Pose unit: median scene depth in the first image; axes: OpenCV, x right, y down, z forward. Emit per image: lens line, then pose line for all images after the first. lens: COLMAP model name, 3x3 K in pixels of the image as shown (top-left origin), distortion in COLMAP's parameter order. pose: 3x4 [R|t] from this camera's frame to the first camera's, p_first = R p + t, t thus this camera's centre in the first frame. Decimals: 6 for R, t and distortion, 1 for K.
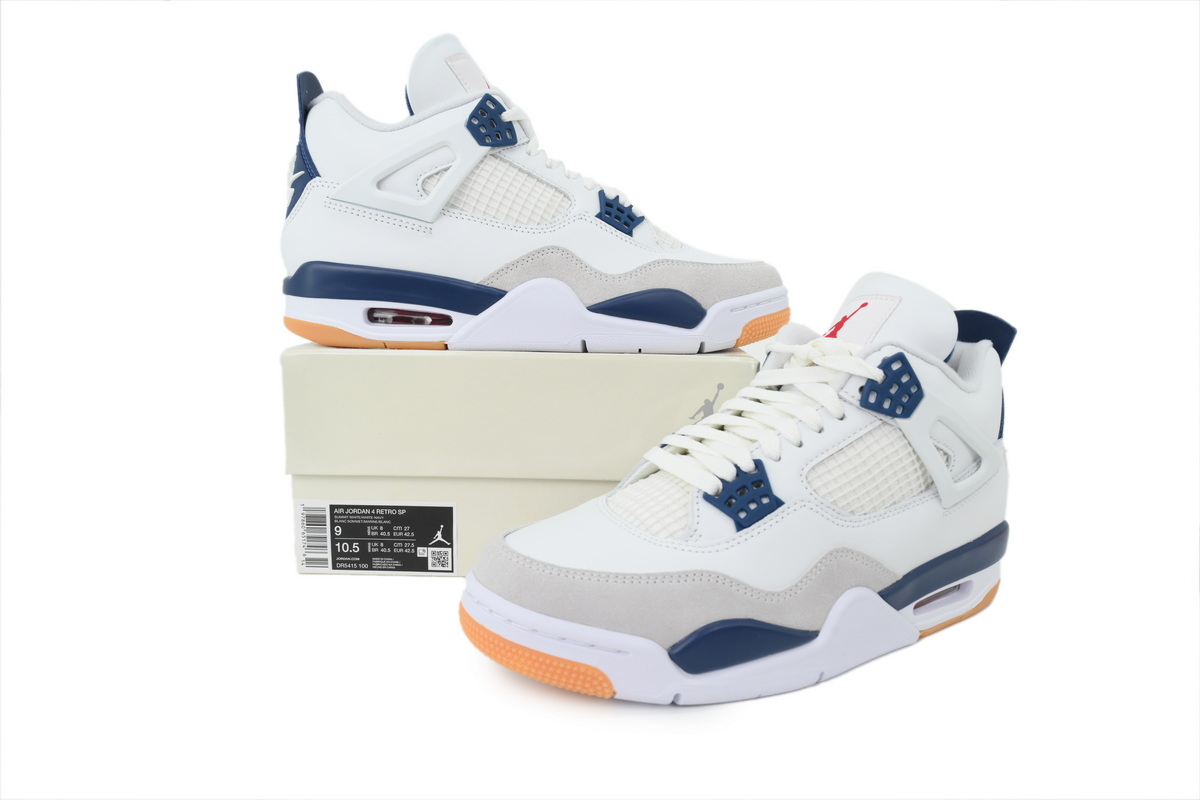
lens RADIAL K [[822.3, 0, 600.0], [0, 822.3, 400.0], [0, 0, 1]] dist [0.054221, -0.000997]
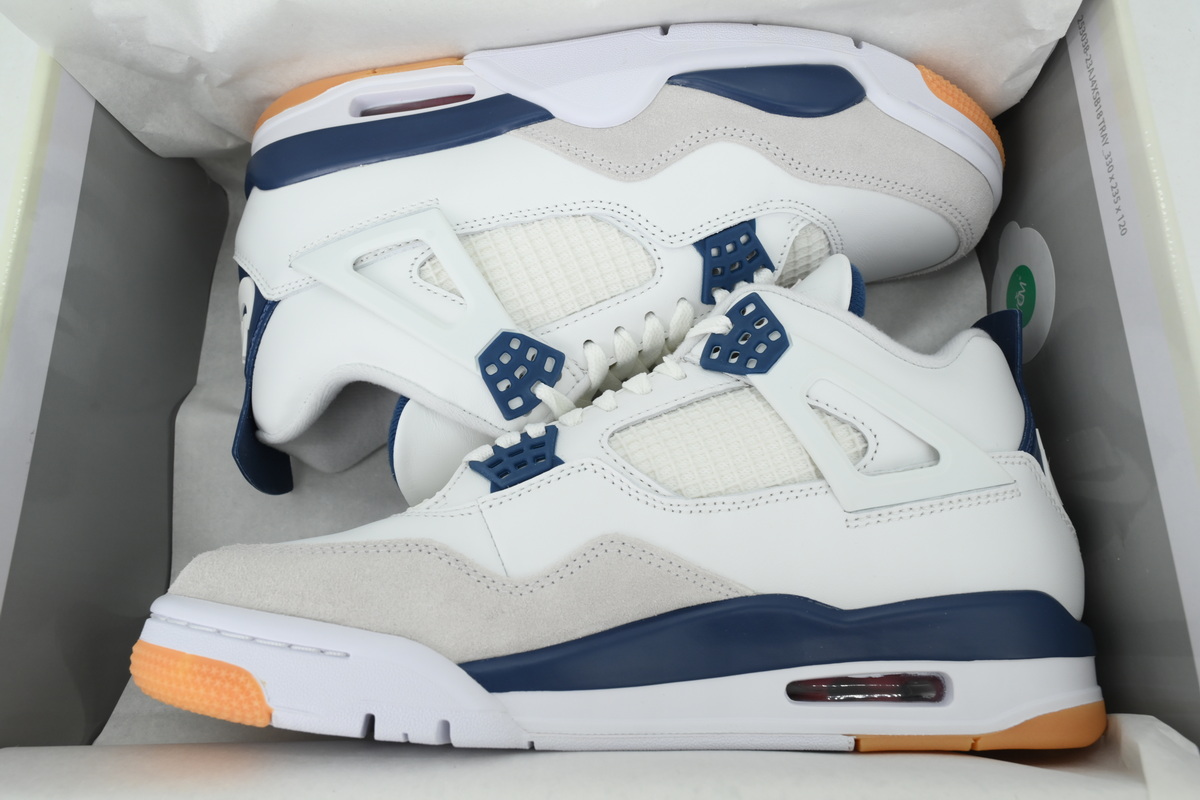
lens RADIAL K [[822.3, 0, 600.0], [0, 822.3, 400.0], [0, 0, 1]] dist [0.054221, -0.000997]
pose [[-0.906799, -0.105702, -0.408097, 0.588261], [0.054456, -0.989315, 0.135241, -0.132255], [-0.418031, 0.100414, 0.902866, 0.311366]]
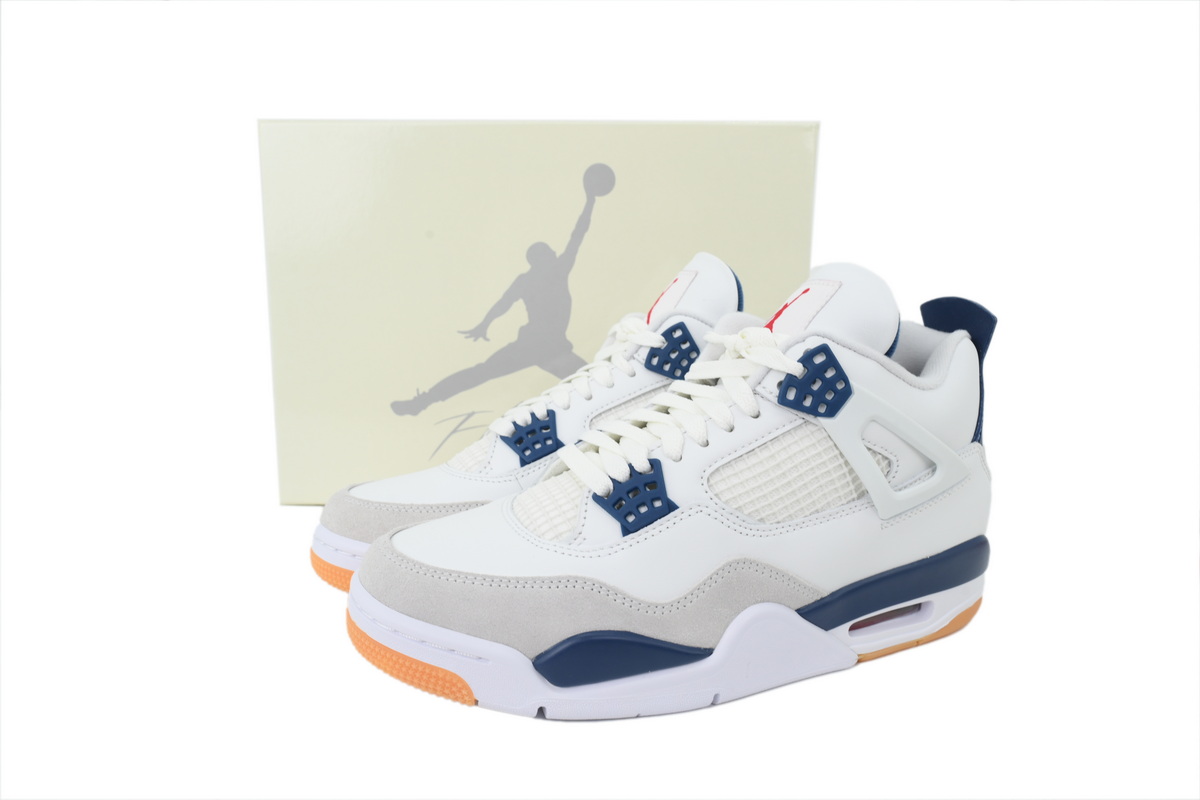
lens RADIAL K [[822.3, 0, 600.0], [0, 822.3, 400.0], [0, 0, 1]] dist [0.054221, -0.000997]
pose [[0.986396, 0.016604, -0.163546, 0.270580], [-0.014581, 0.999802, 0.013559, -0.005325], [0.163739, -0.010990, 0.986442, 0.079385]]
